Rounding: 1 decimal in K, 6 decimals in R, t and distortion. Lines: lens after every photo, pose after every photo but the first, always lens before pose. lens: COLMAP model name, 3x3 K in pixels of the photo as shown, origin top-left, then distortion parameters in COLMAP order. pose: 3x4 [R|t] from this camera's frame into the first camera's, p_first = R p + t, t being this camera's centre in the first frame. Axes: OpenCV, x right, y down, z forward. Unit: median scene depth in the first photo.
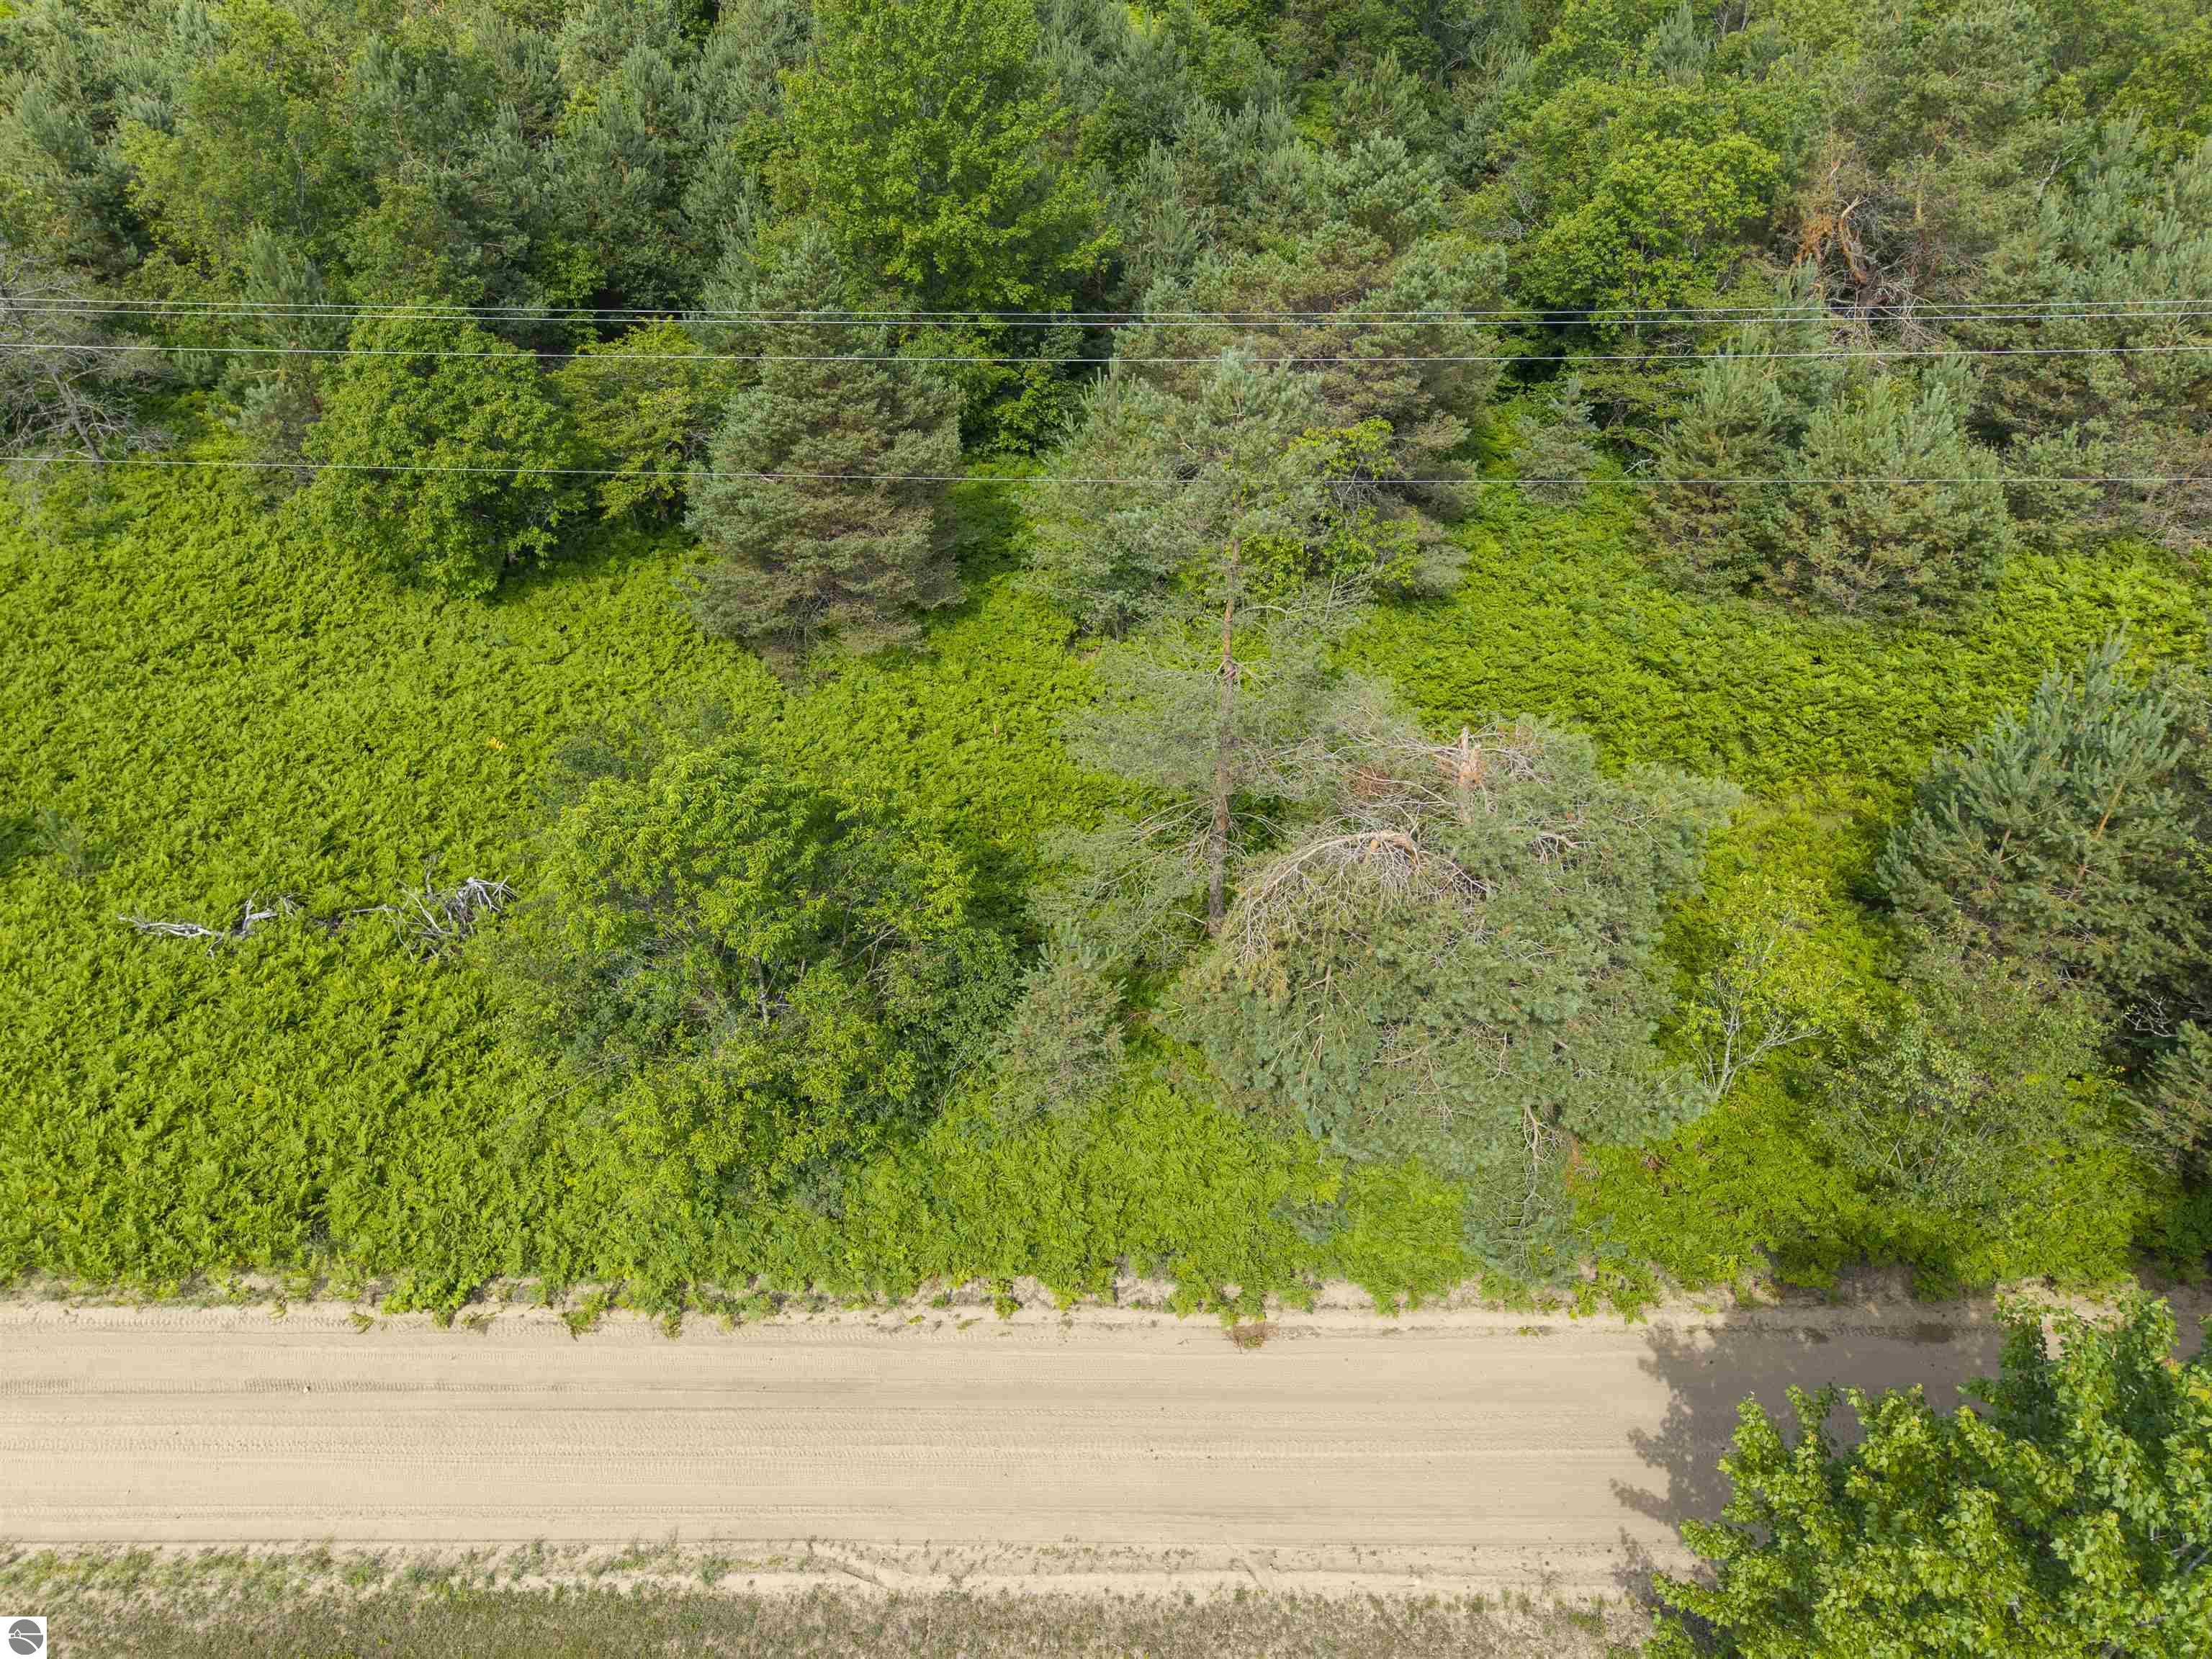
lens RADIAL K [[1481.2, 0, 1106.0], [0, 1481.2, 829.5], [0, 0, 1]] dist [0.008874, -0.001783]
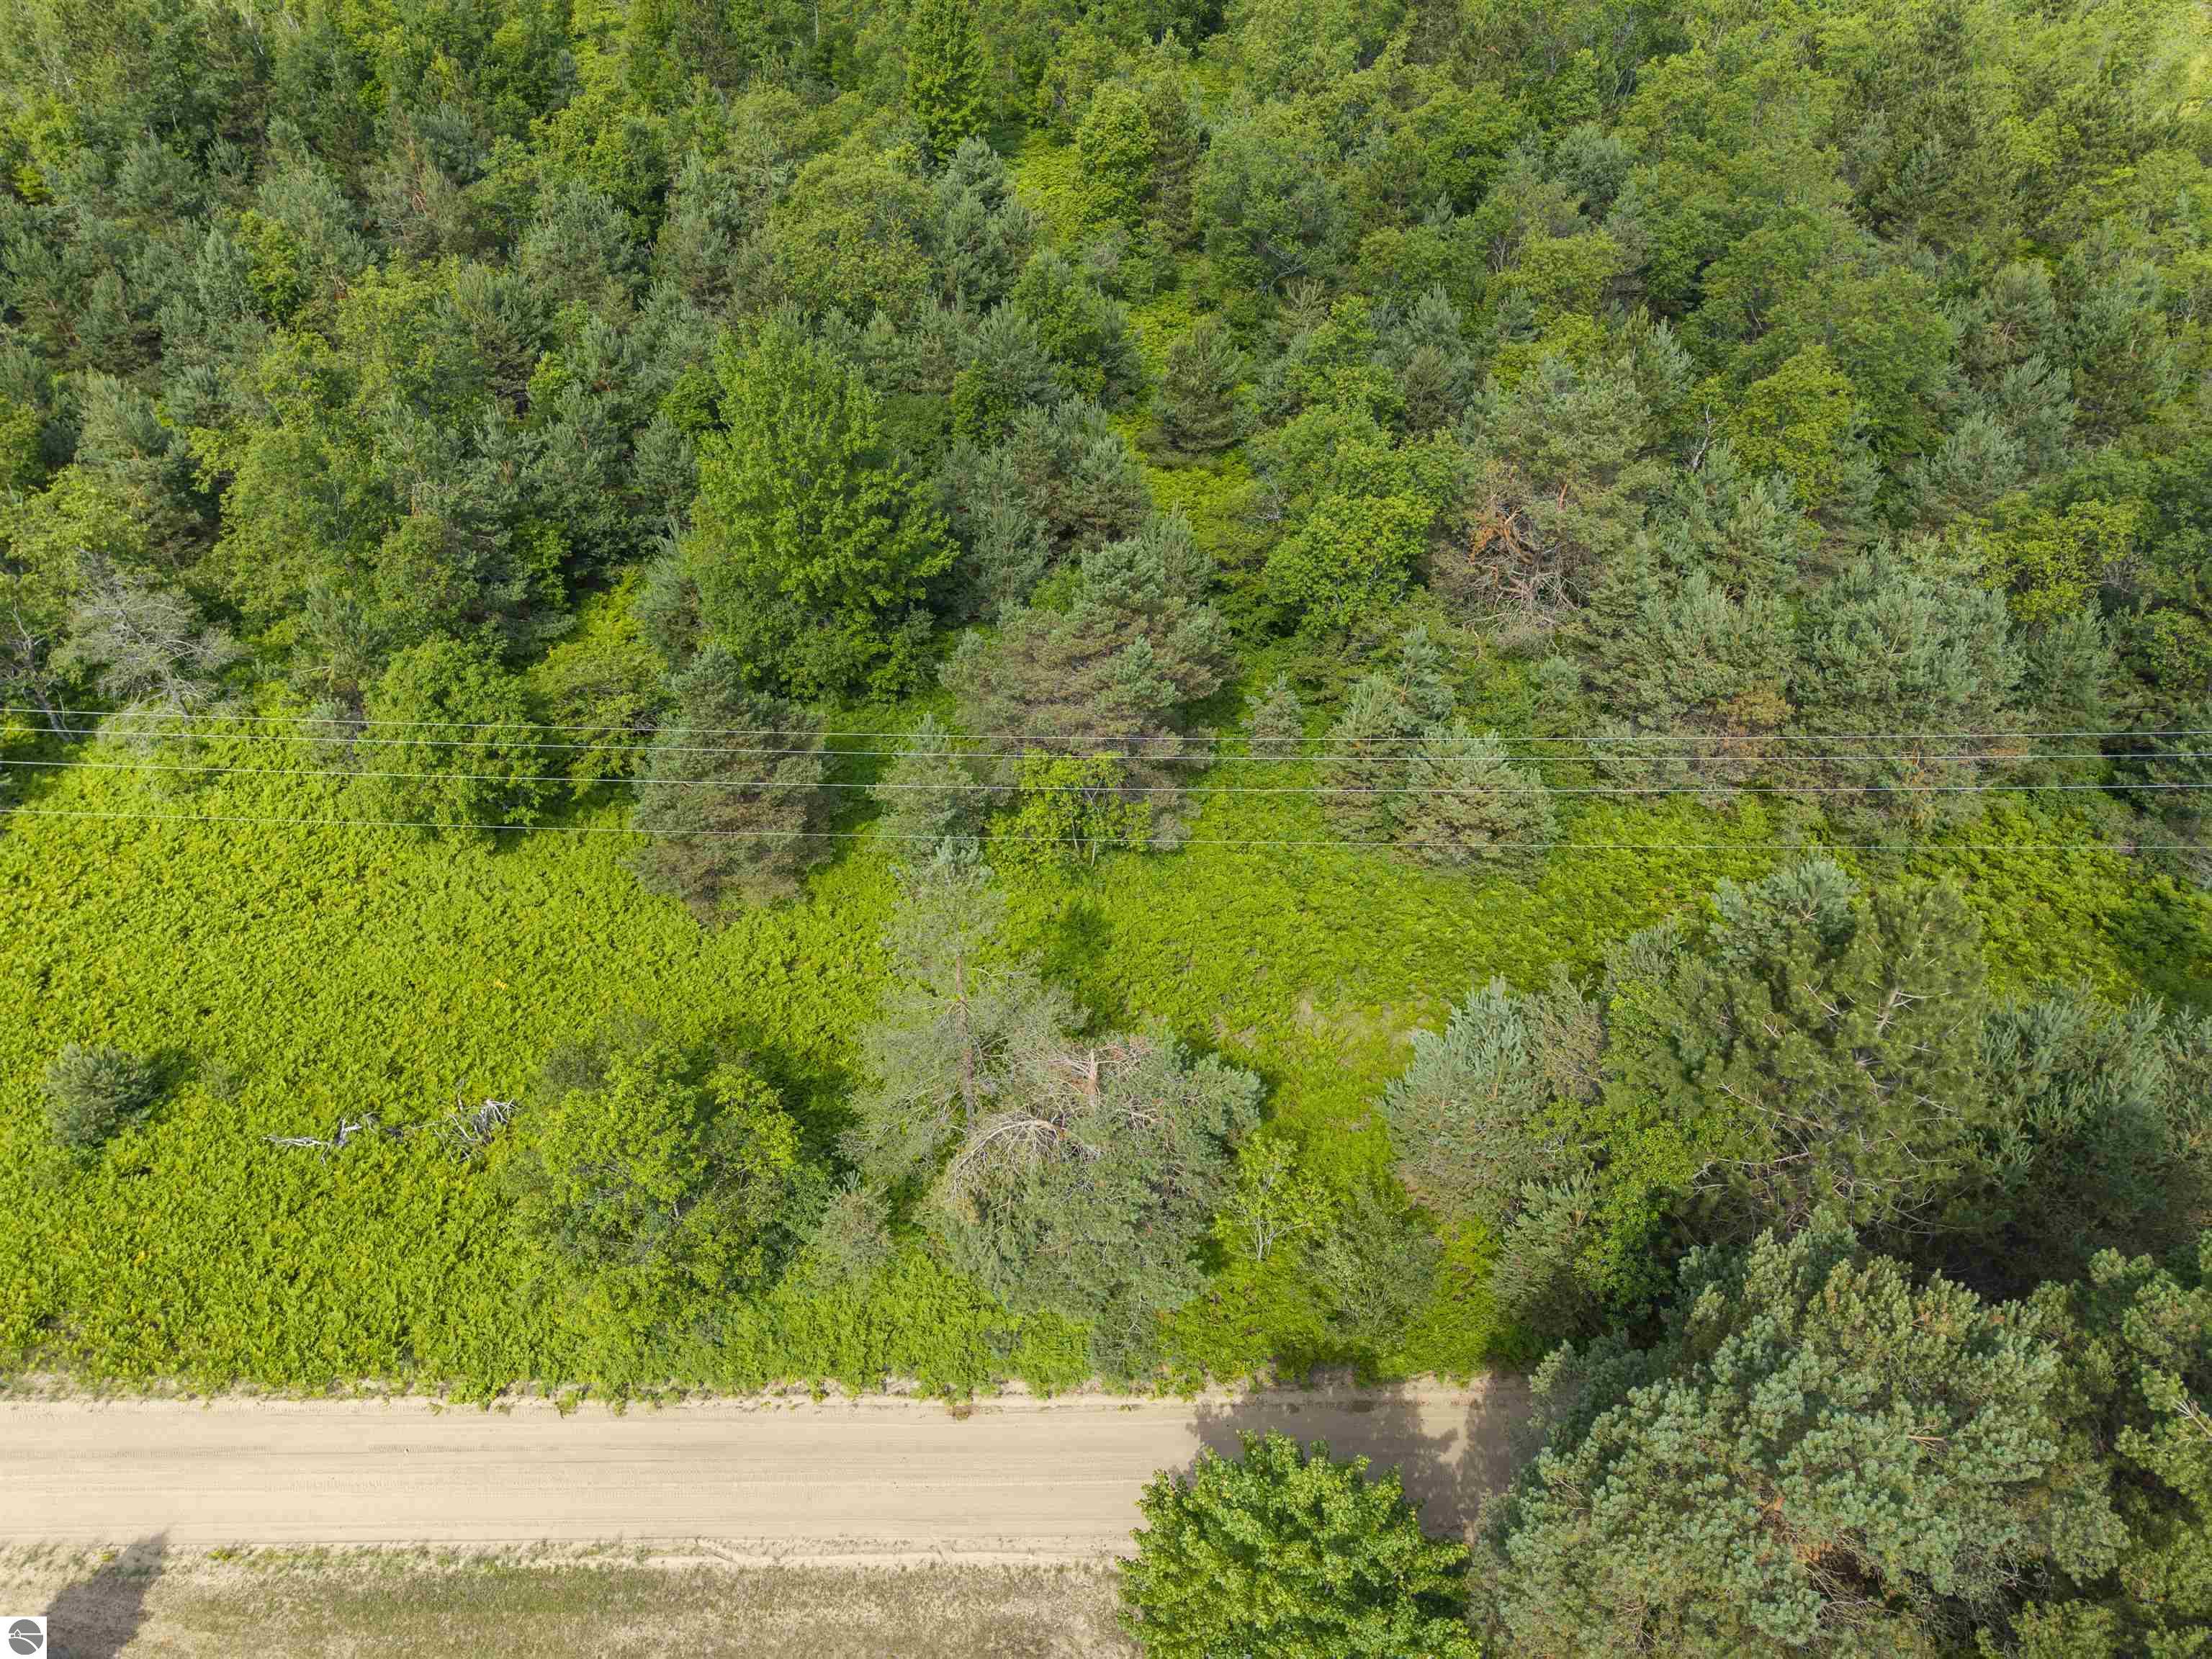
lens RADIAL K [[1481.2, 0, 1106.0], [0, 1481.2, 829.5], [0, 0, 1]] dist [0.008874, -0.001783]
pose [[0.999886, -0.003602, 0.014694, 0.230632], [0.003028, 0.999238, 0.038906, -0.377091], [-0.014823, -0.038857, 0.999135, -0.650298]]
